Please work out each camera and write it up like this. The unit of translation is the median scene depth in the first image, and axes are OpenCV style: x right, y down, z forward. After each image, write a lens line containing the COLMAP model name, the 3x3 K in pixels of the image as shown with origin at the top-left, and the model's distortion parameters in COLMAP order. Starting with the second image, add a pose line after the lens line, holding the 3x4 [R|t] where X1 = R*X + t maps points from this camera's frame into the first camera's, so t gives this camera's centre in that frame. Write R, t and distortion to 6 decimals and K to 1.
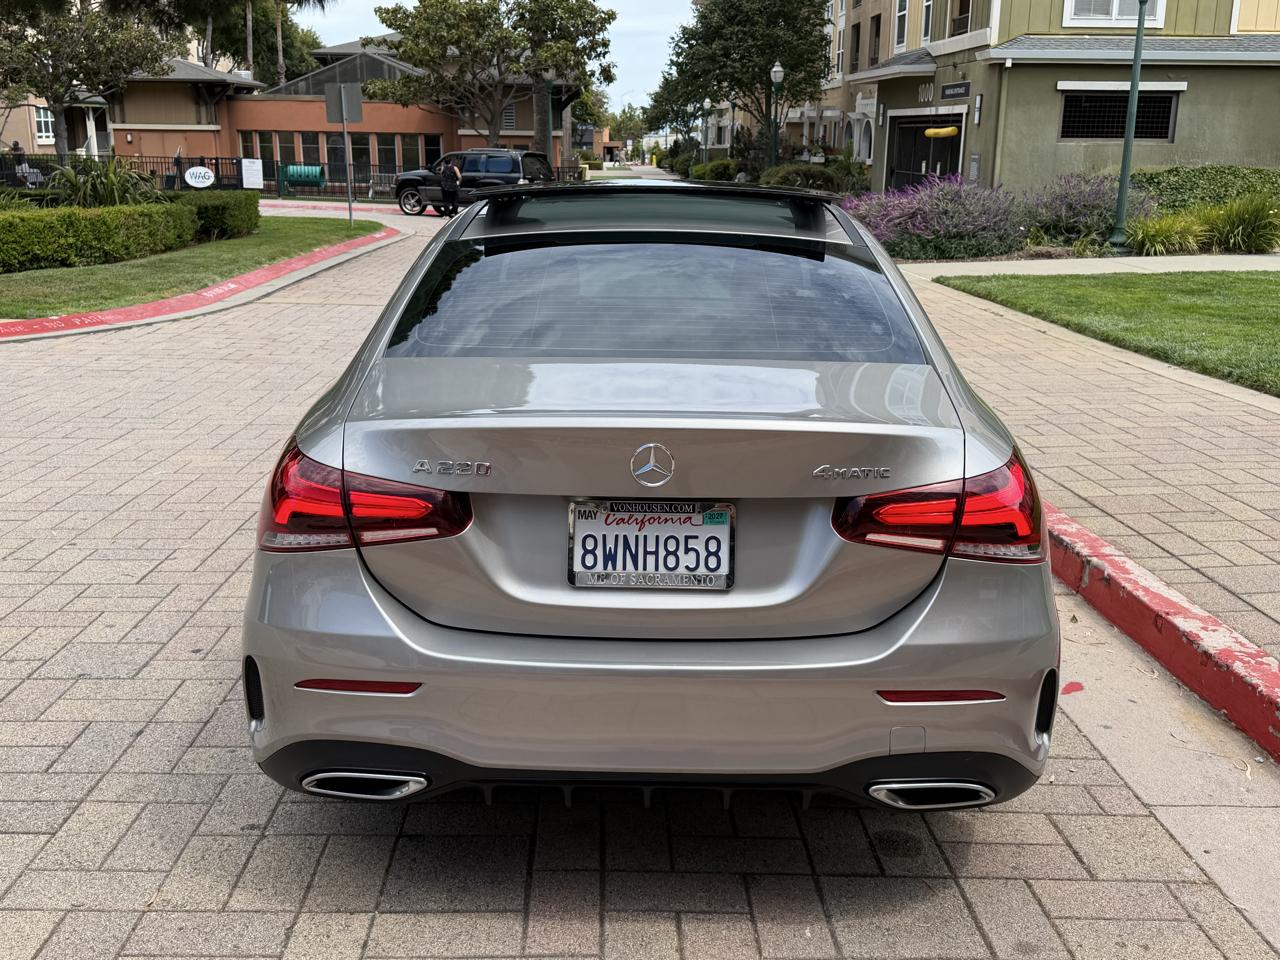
lens RADIAL K [[1257.5, 0, 633.2], [0, 1257.5, 474.3], [0, 0, 1]] dist [0.175057, -0.364144]
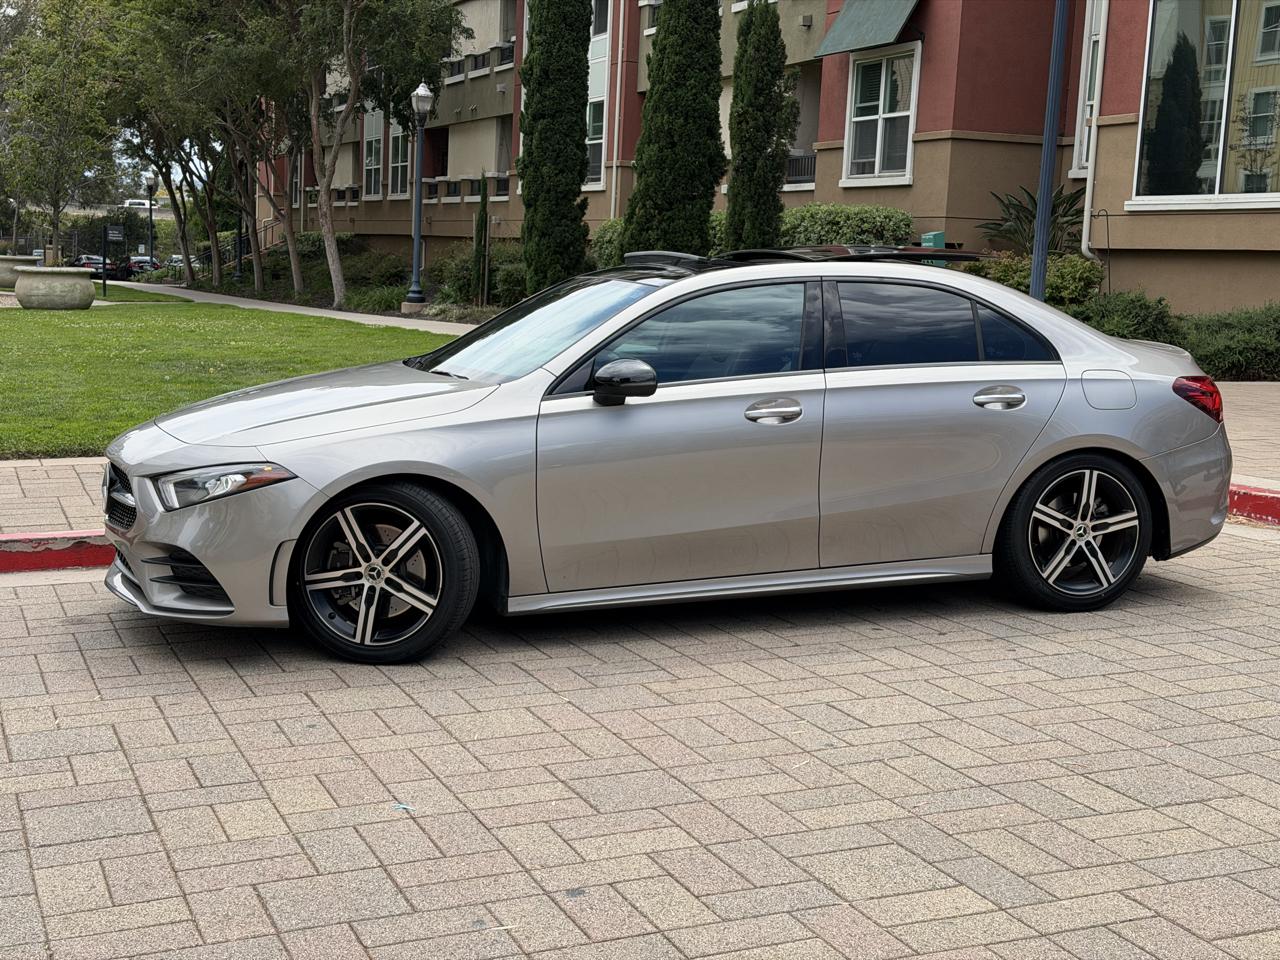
lens RADIAL K [[1728.2, 0, 653.0], [0, 1728.2, 483.7], [0, 0, 1]] dist [0.153194, -0.143026]
pose [[-0.355847, -0.140148, 0.923976, -0.260338], [0.195805, 0.955566, 0.220349, -0.065504], [-0.913802, 0.259329, -0.312594, 0.273769]]
